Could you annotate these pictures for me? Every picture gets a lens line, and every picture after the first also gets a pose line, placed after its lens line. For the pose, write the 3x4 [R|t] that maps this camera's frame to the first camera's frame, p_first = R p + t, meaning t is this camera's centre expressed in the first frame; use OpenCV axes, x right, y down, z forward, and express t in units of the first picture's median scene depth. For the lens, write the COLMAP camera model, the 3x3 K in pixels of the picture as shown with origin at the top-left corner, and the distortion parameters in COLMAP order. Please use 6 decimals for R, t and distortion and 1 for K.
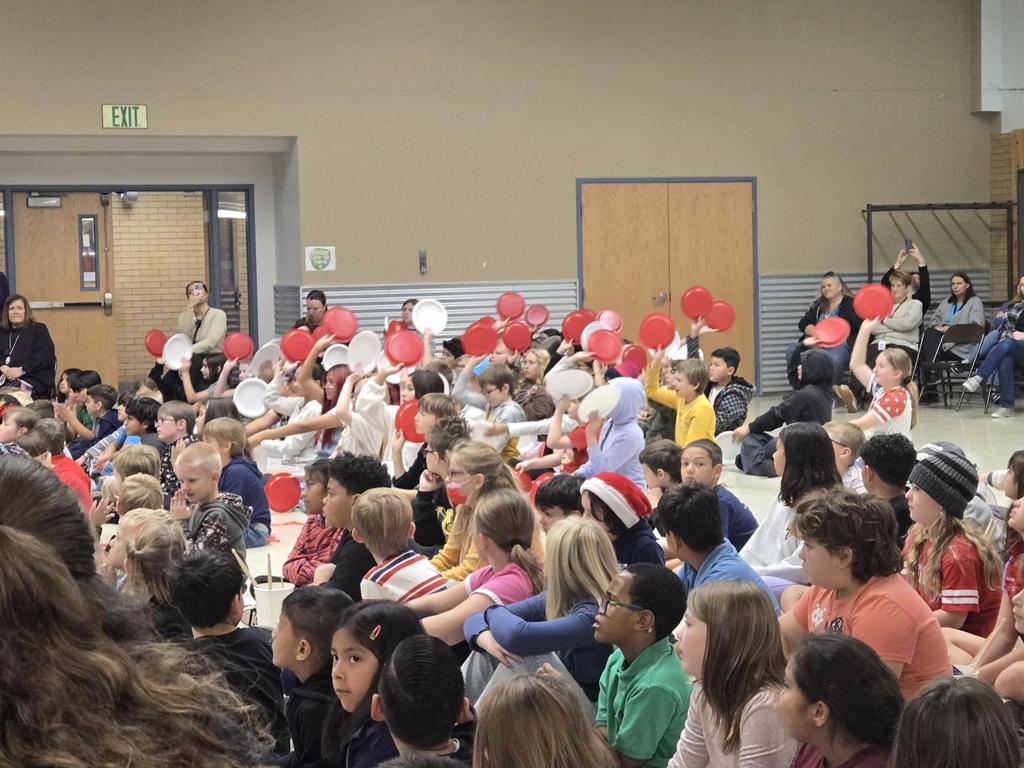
lens RADIAL K [[1780.1, 0, 512.4], [0, 1780.1, 413.2], [0, 0, 1]] dist [0.075772, -0.193518]
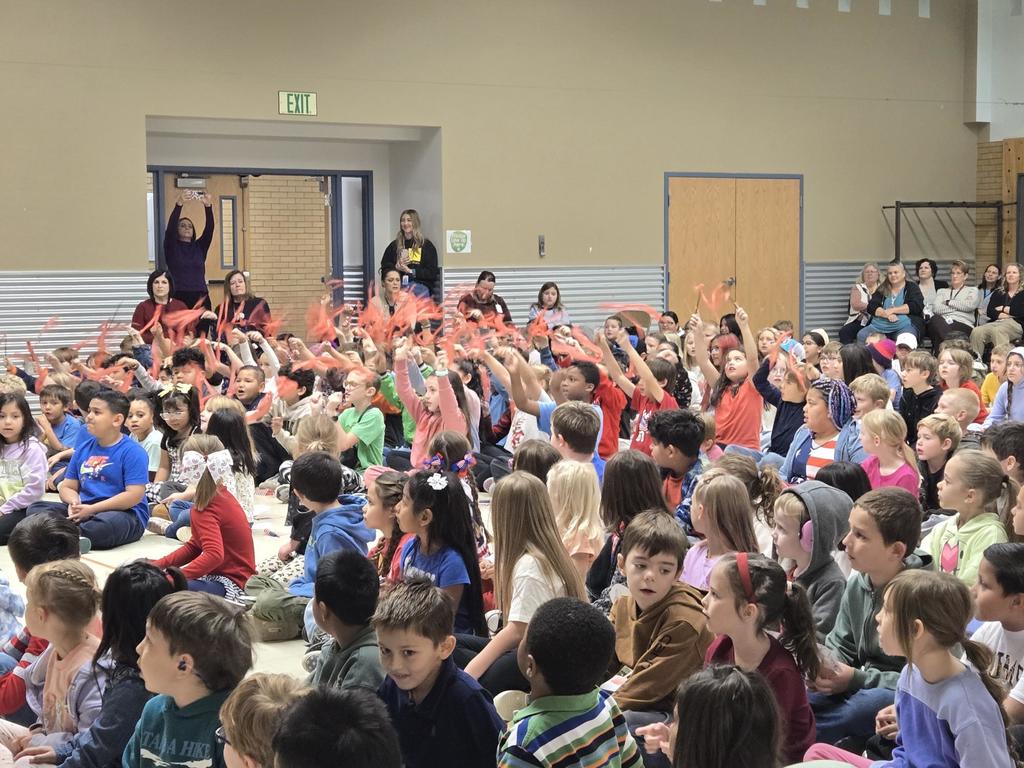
lens RADIAL K [[1780.1, 0, 512.4], [0, 1780.1, 413.2], [0, 0, 1]] dist [0.075772, -0.193518]
pose [[0.973884, -0.005854, 0.226973, -0.304864], [0.004920, 0.999977, 0.004678, 0.010981], [-0.226995, -0.003439, 0.973890, -0.047667]]
